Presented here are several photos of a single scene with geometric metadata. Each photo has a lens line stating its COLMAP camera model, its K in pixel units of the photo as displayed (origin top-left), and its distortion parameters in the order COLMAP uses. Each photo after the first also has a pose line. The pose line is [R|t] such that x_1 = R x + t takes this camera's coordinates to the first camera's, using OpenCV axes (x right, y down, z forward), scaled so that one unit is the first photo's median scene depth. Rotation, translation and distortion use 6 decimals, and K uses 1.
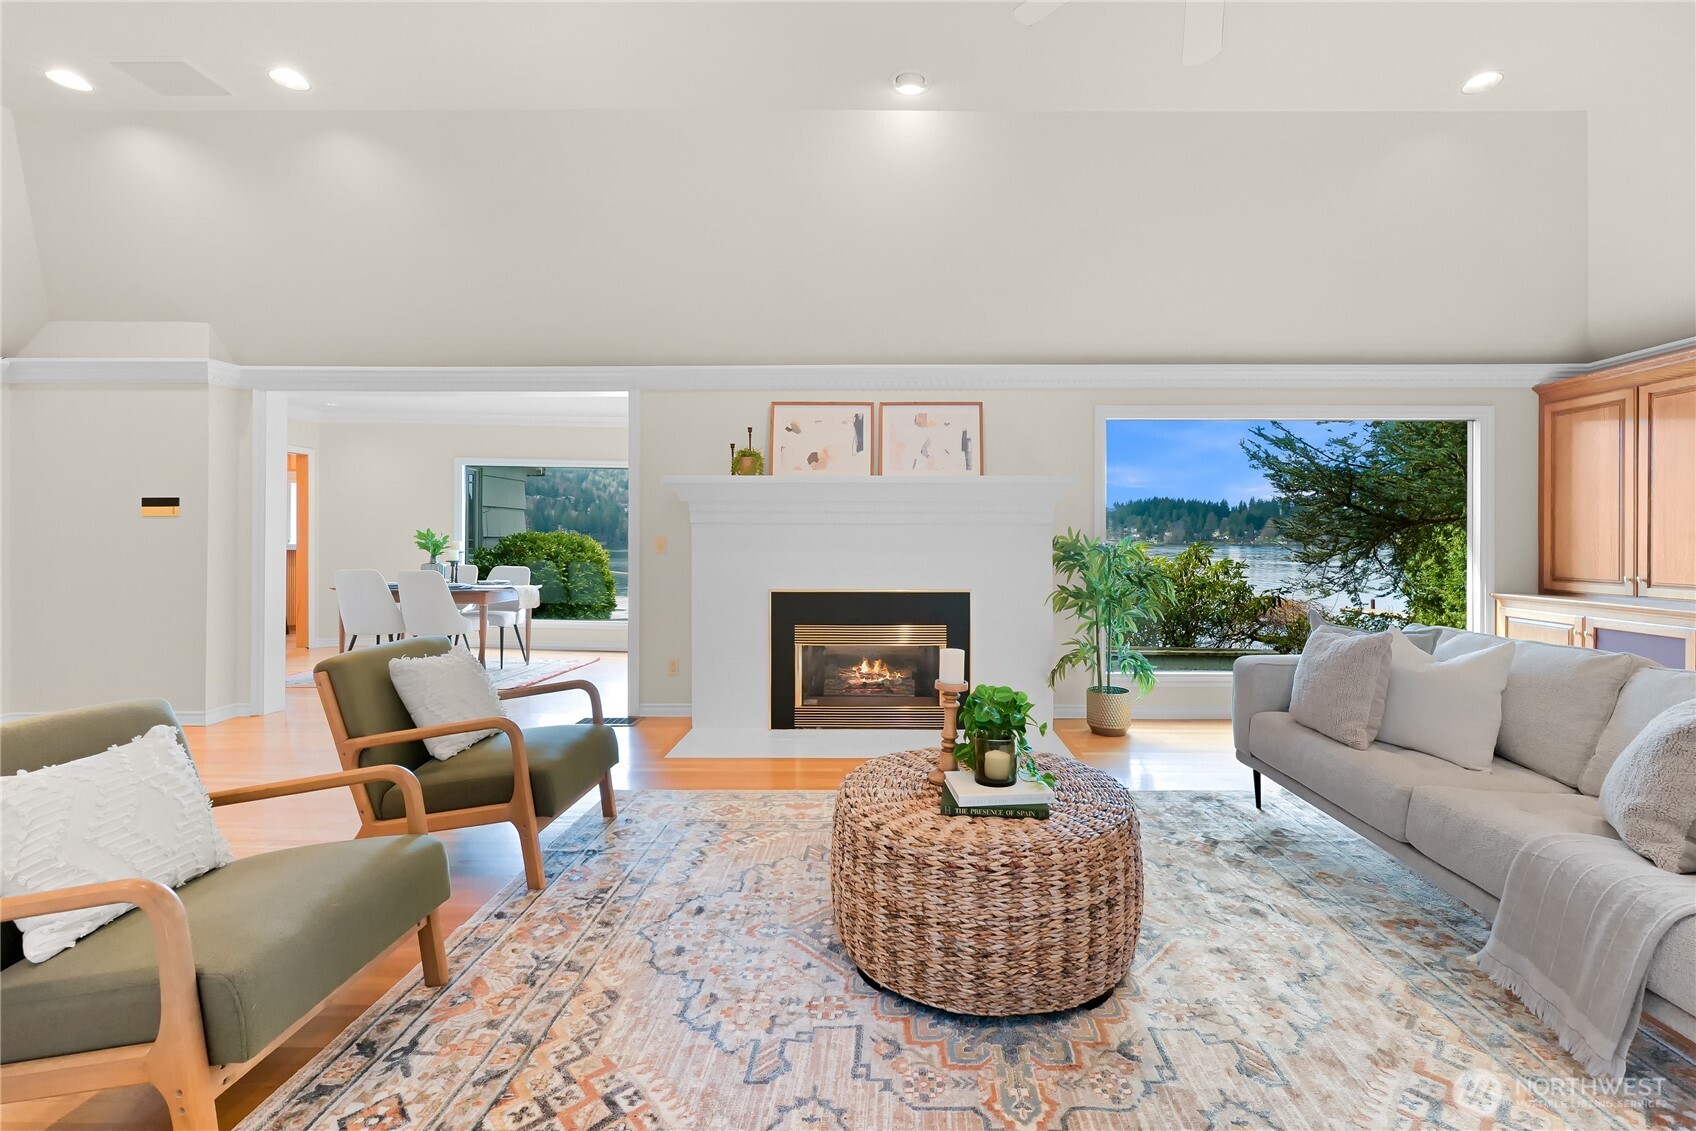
lens RADIAL K [[706.9, 0, 862.7], [0, 706.9, 539.6], [0, 0, 1]] dist [0.000656, -0.000347]
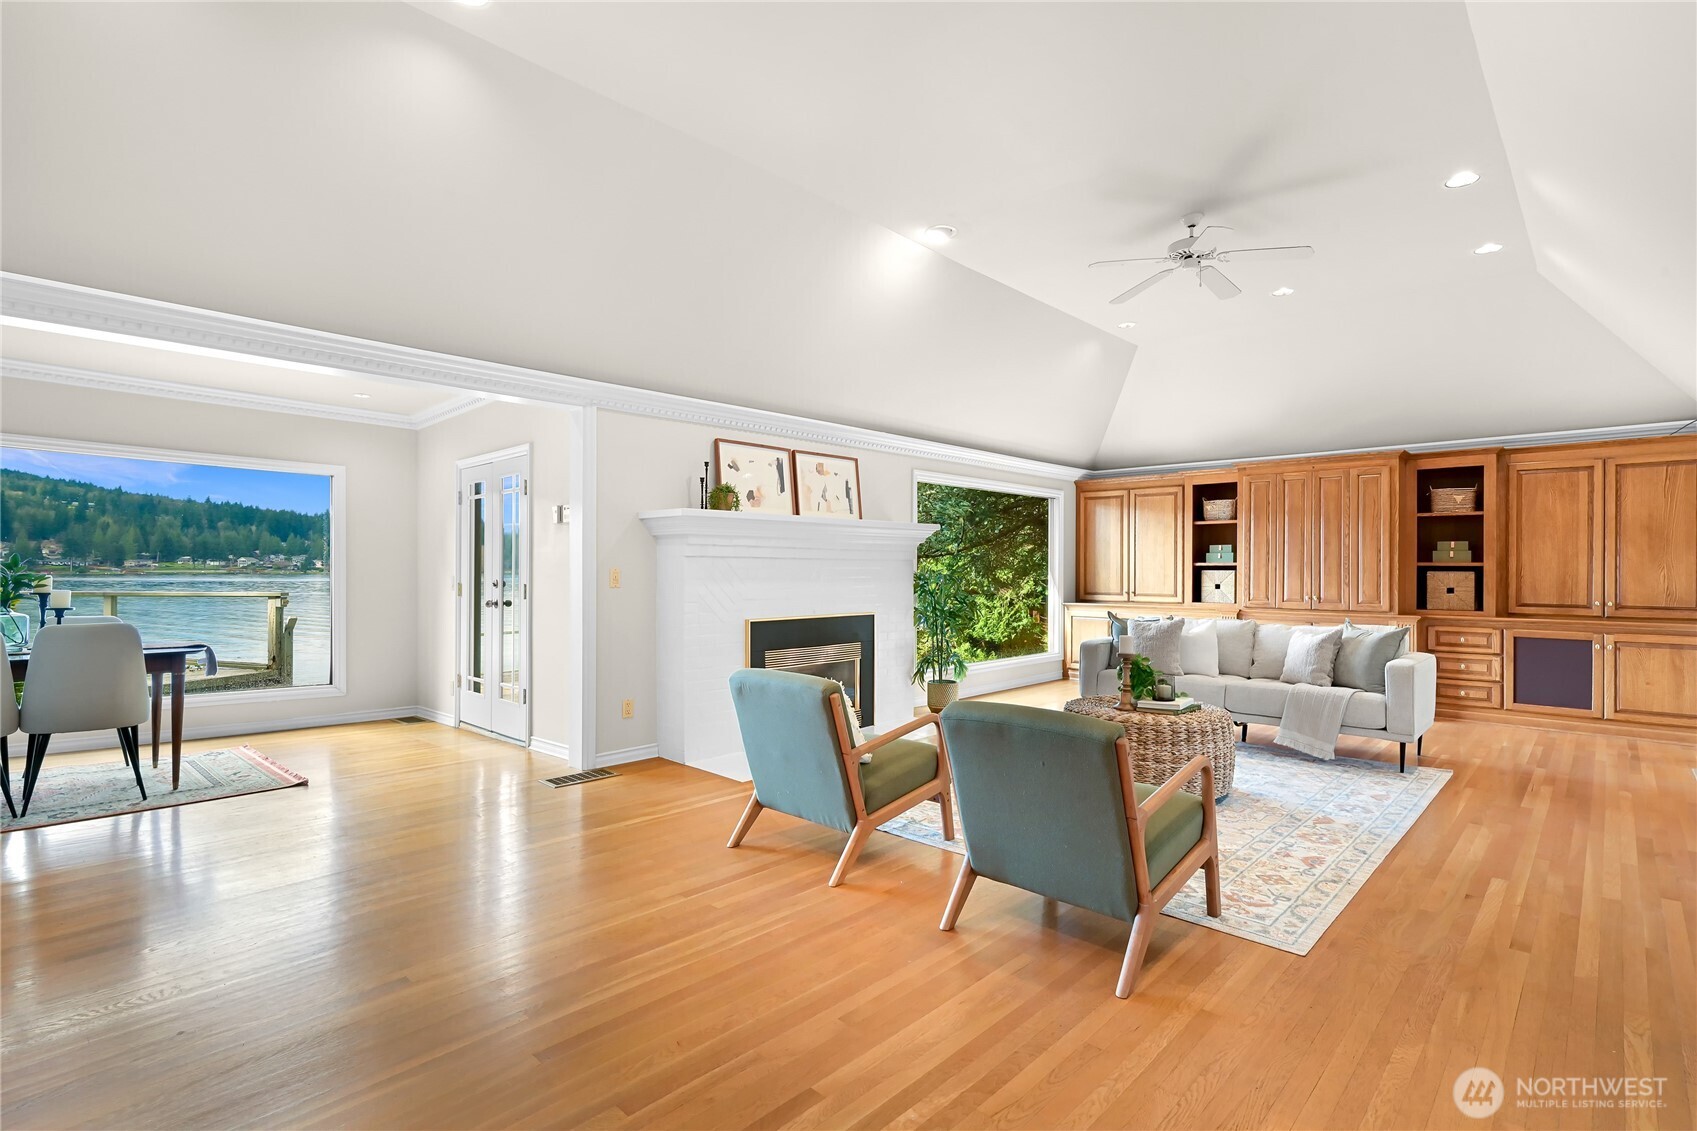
lens RADIAL K [[829.0, 0, 846.3], [0, 829.0, 570.6], [0, 0, 1]] dist [0.013598, 0.000137]
pose [[0.673954, -0.002542, 0.738769, -0.911997], [-0.001378, 0.999988, 0.004697, -0.008848], [-0.738772, -0.004183, 0.673943, 0.053272]]
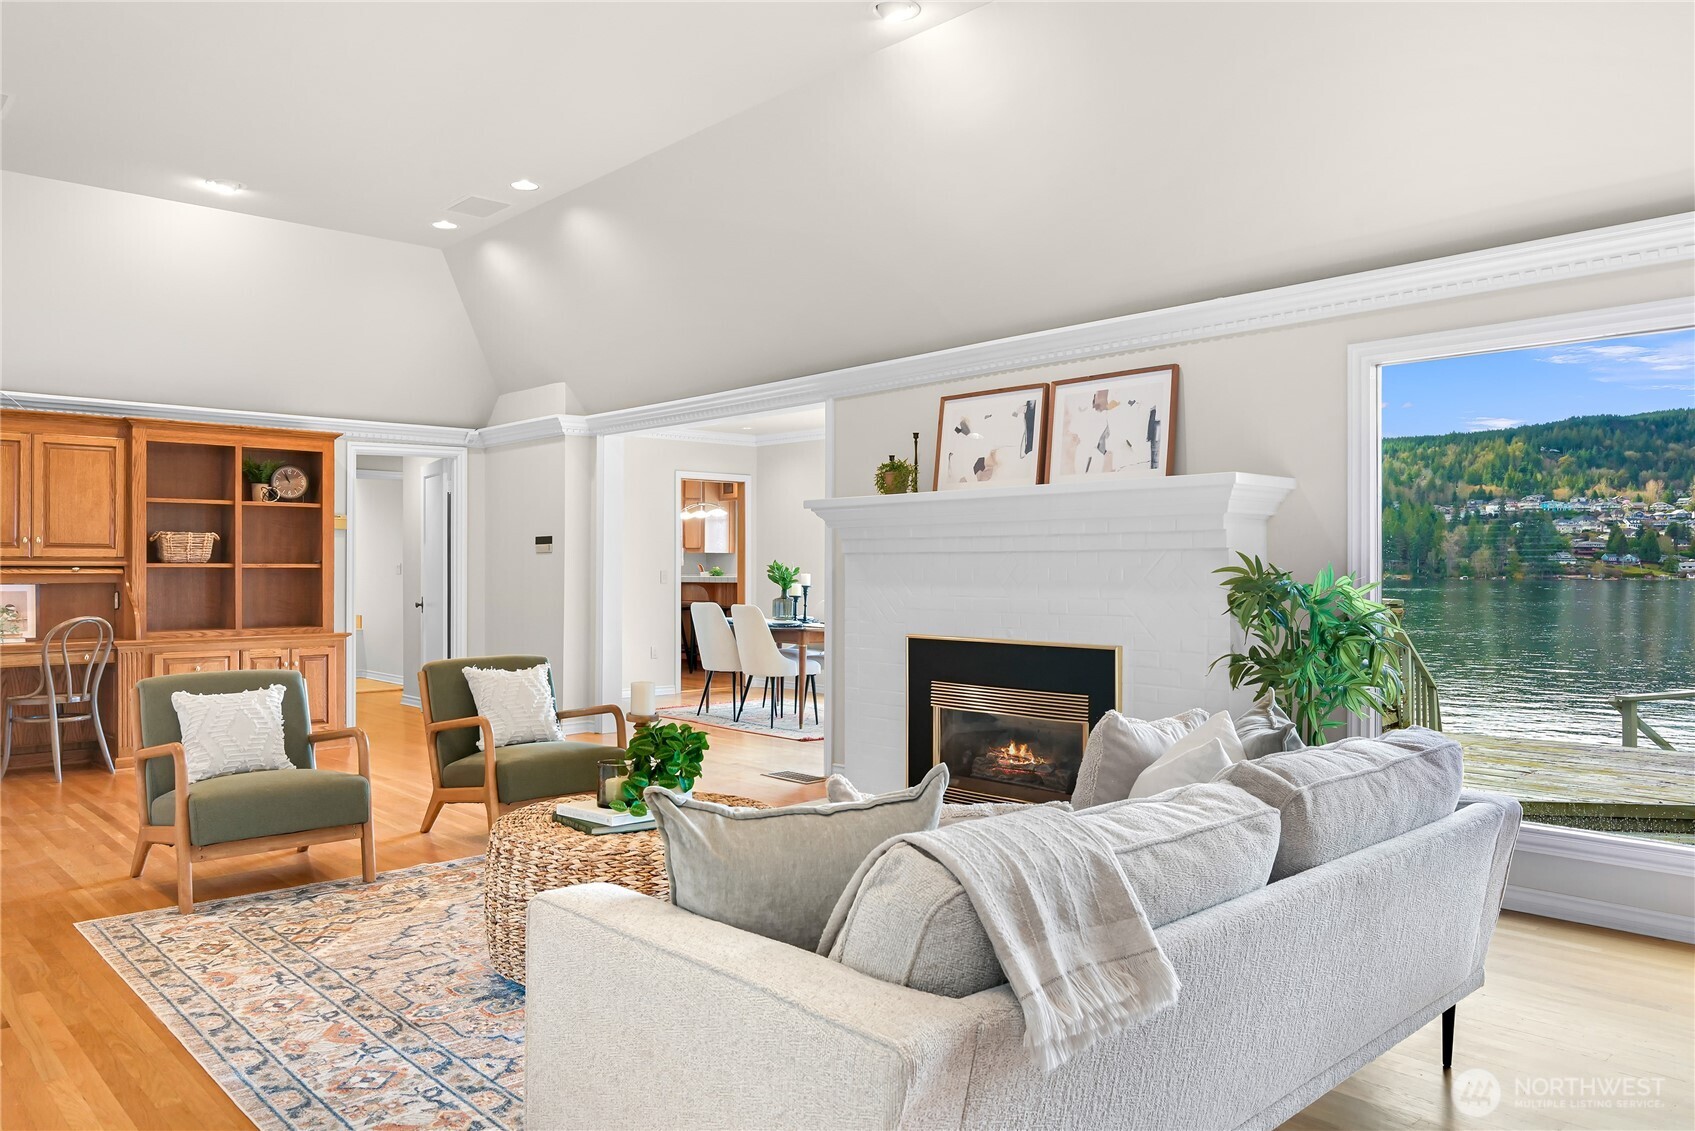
lens RADIAL K [[1178.2, 0, 849.5], [0, 1178.2, 568.9], [0, 0, 1]] dist [-0.005844, -0.001961]
pose [[0.690019, -0.002087, -0.723789, 0.766415], [0.001760, 0.999998, -0.001206, -0.002663], [0.723790, -0.000441, 0.690021, 0.022225]]
